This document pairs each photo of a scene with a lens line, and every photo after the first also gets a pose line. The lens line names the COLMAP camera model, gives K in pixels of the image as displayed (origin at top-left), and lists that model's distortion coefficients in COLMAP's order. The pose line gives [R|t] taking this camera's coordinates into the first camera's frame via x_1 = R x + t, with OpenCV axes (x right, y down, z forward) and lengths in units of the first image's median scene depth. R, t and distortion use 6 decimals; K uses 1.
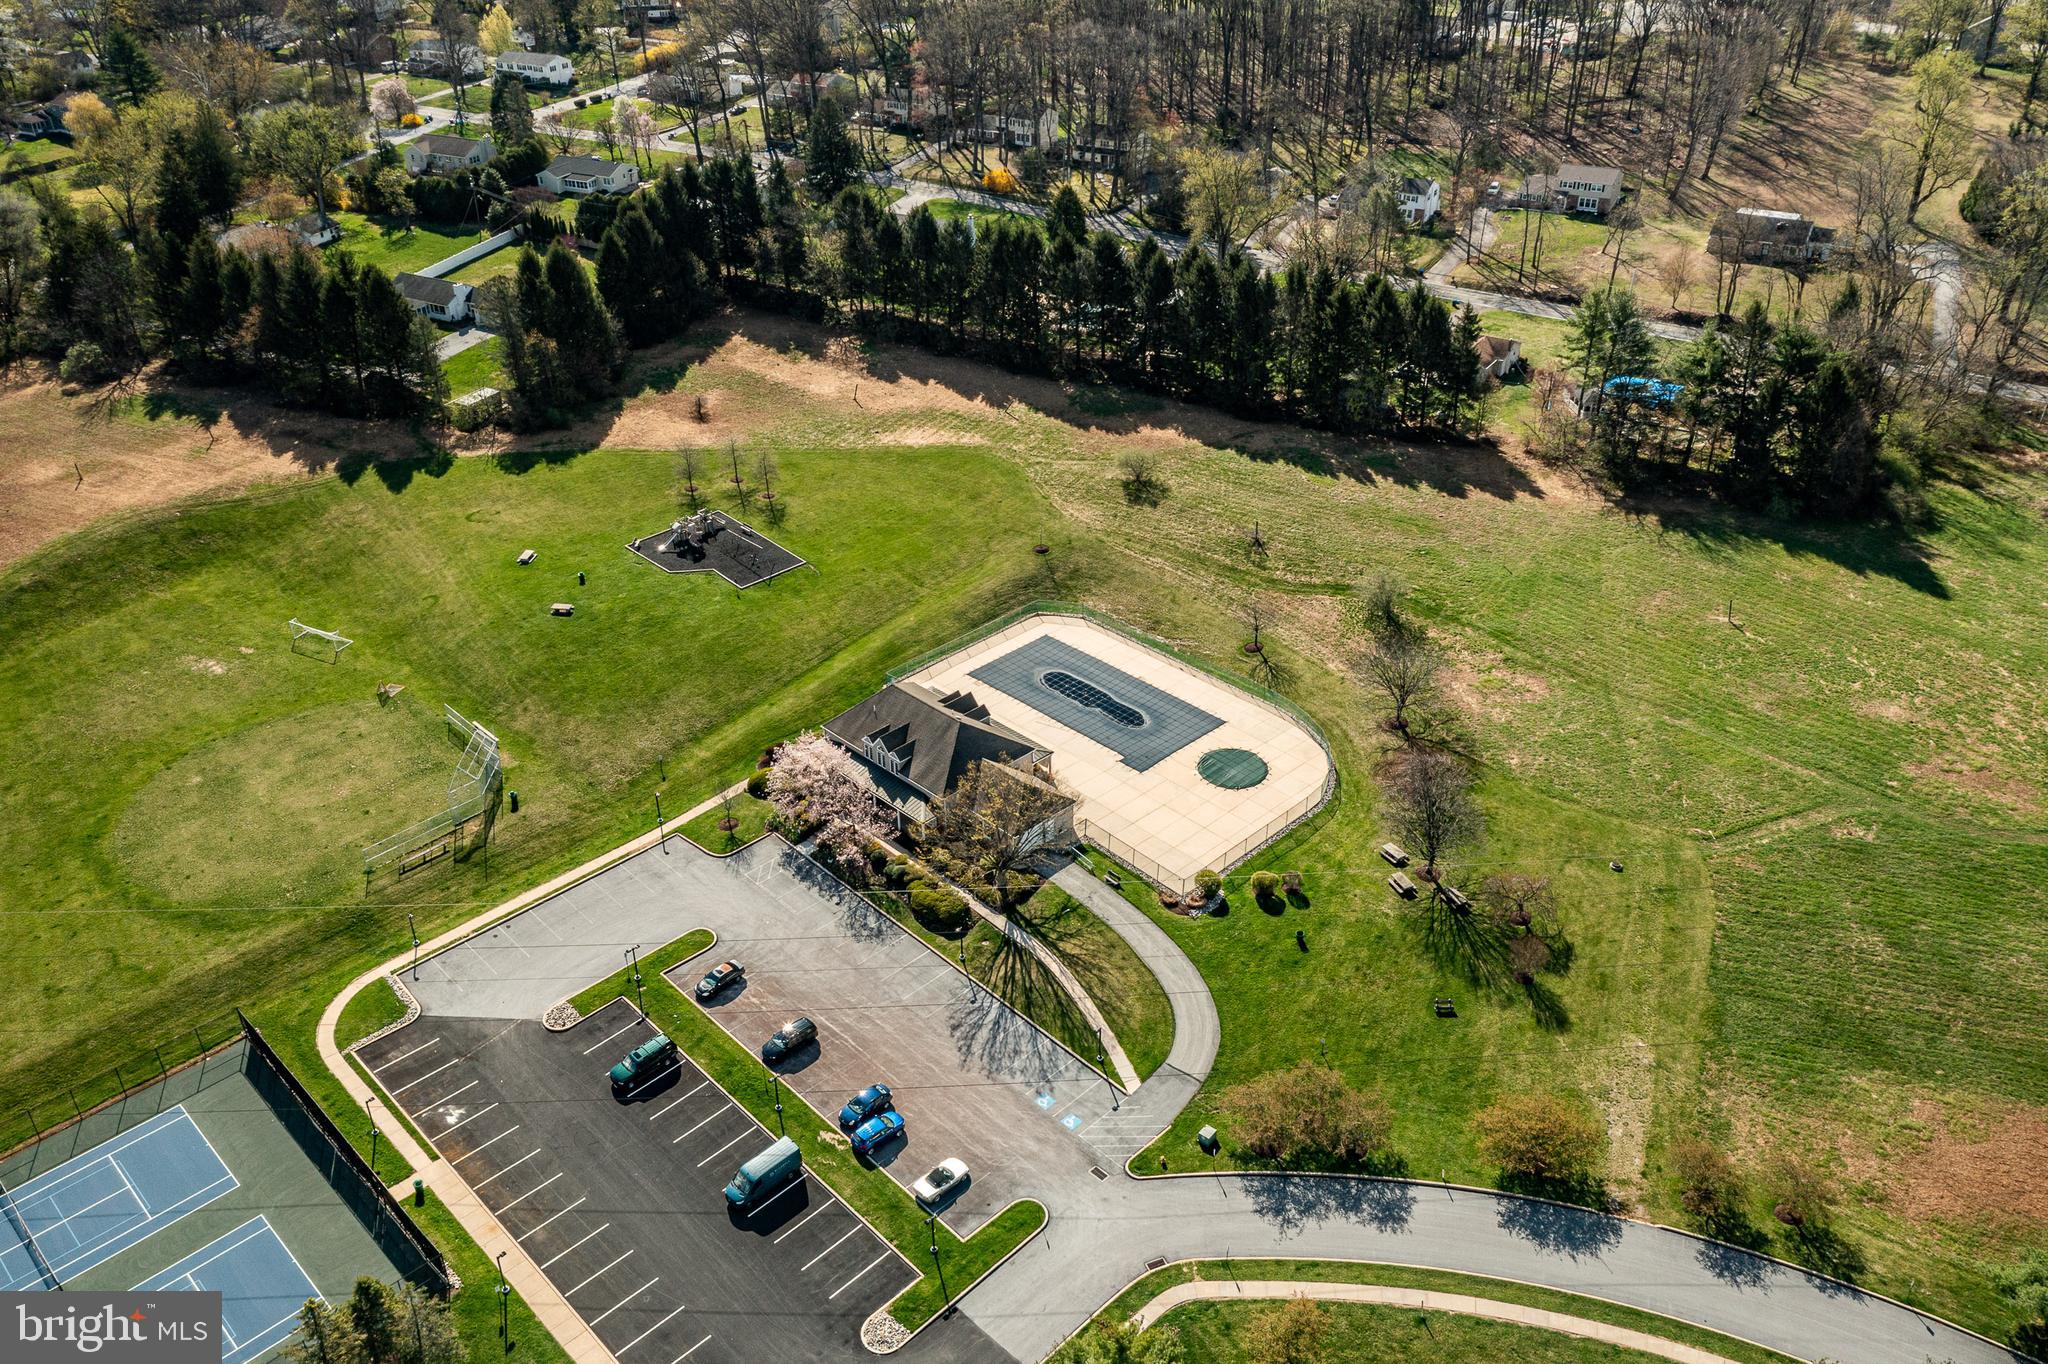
lens RADIAL K [[1664.9, 0, 1030.8], [0, 1664.9, 677.5], [0, 0, 1]] dist [-0.005795, 0.040464]
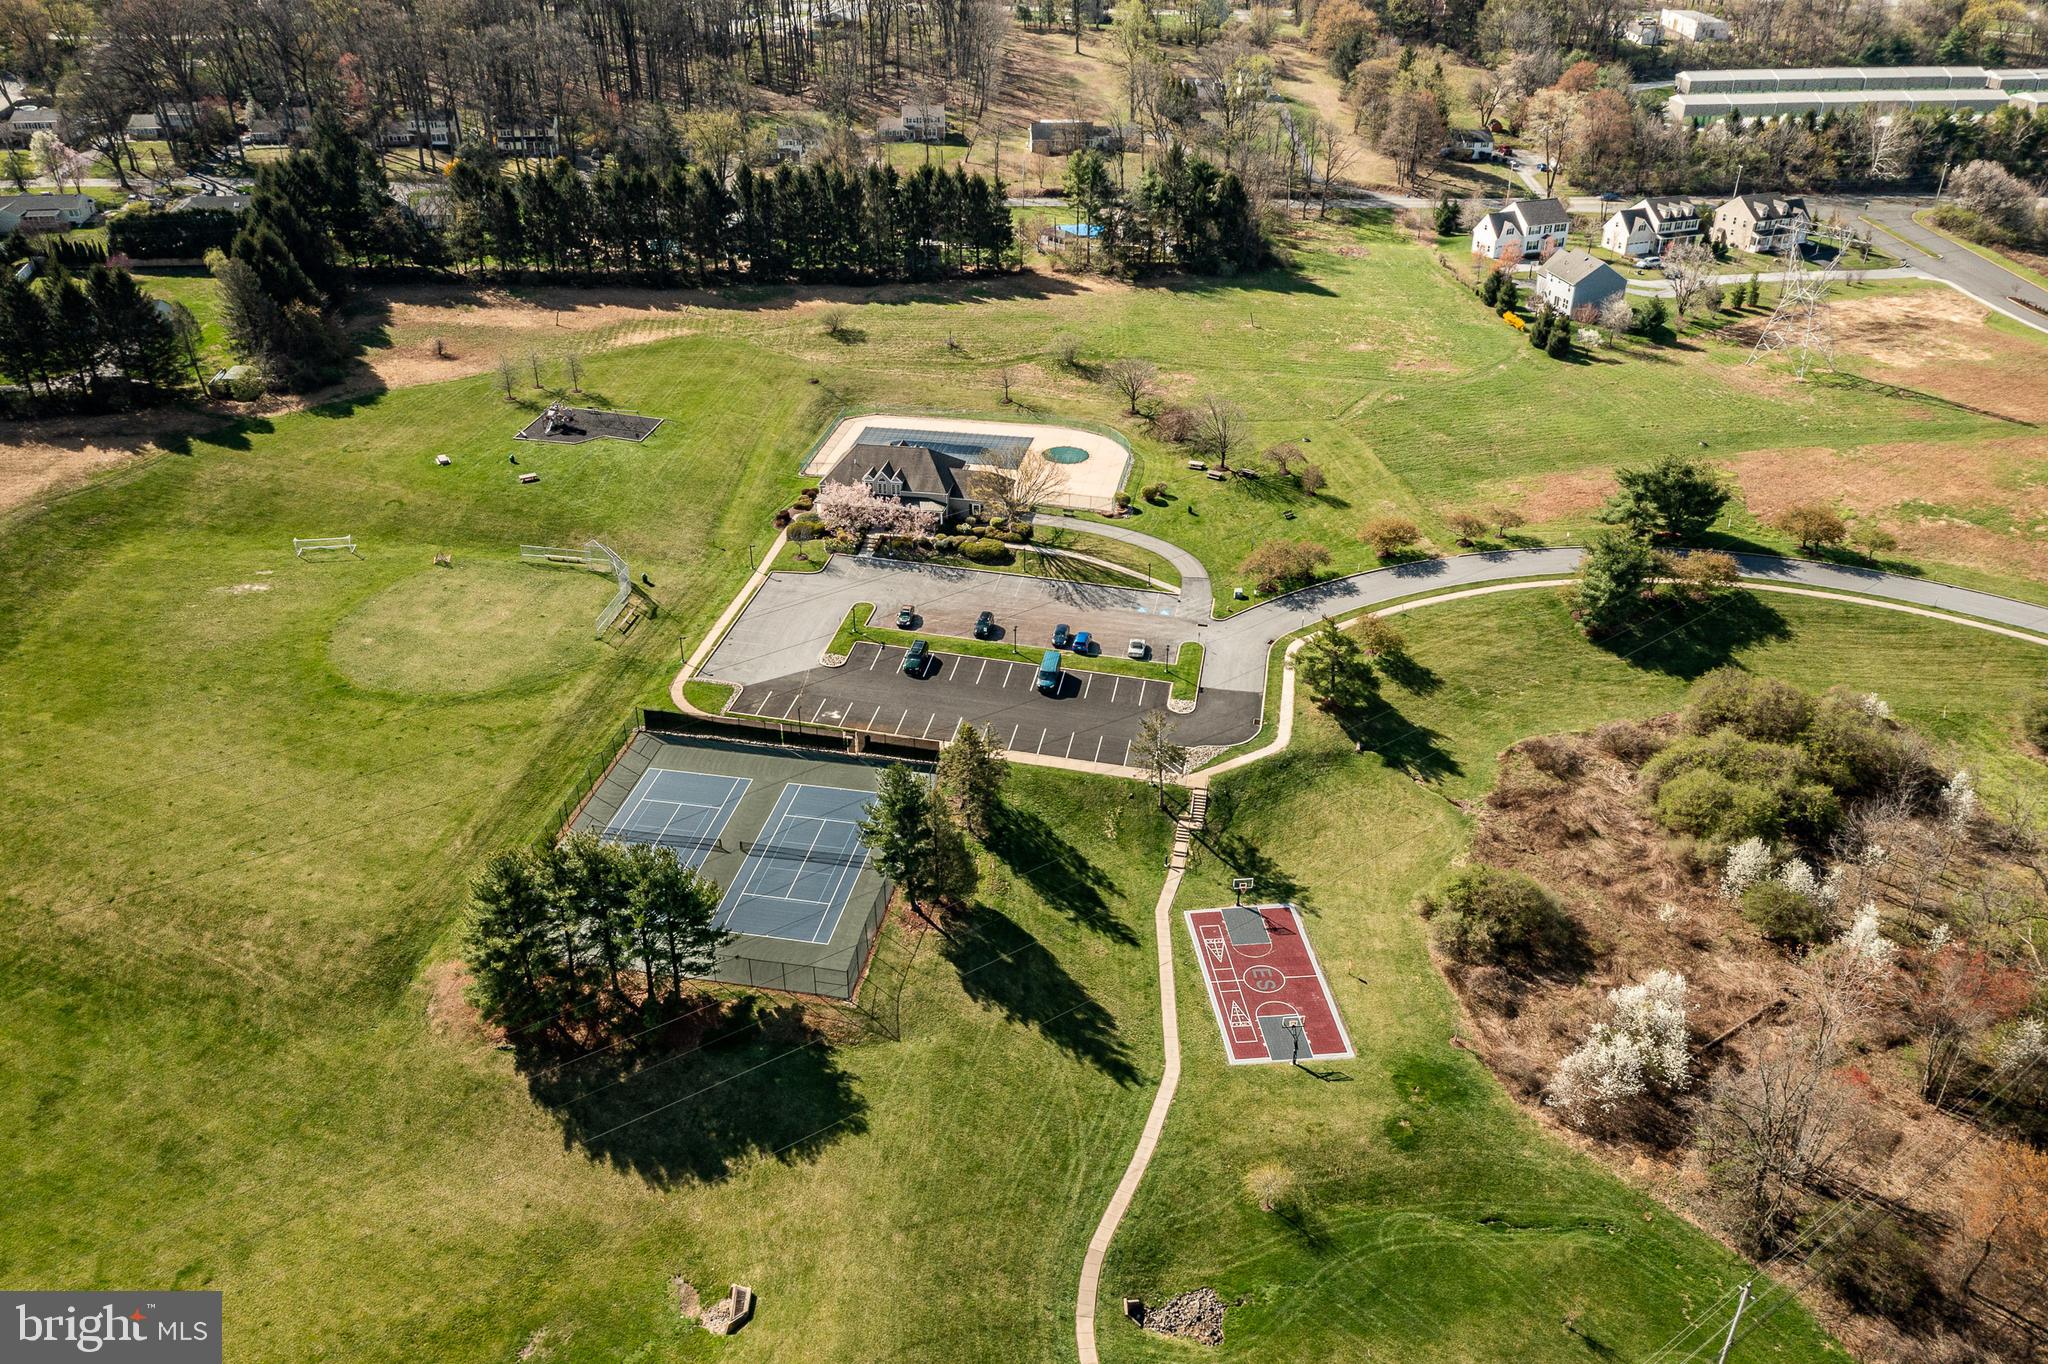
lens RADIAL K [[1637.0, 0, 1043.0], [0, 1637.0, 680.8], [0, 0, 1]] dist [-0.005482, 0.048214]
pose [[0.812208, -0.273542, 0.515261, -0.605278], [0.283630, 0.956994, 0.060963, 0.129974], [-0.509777, 0.096629, 0.854862, -0.205592]]
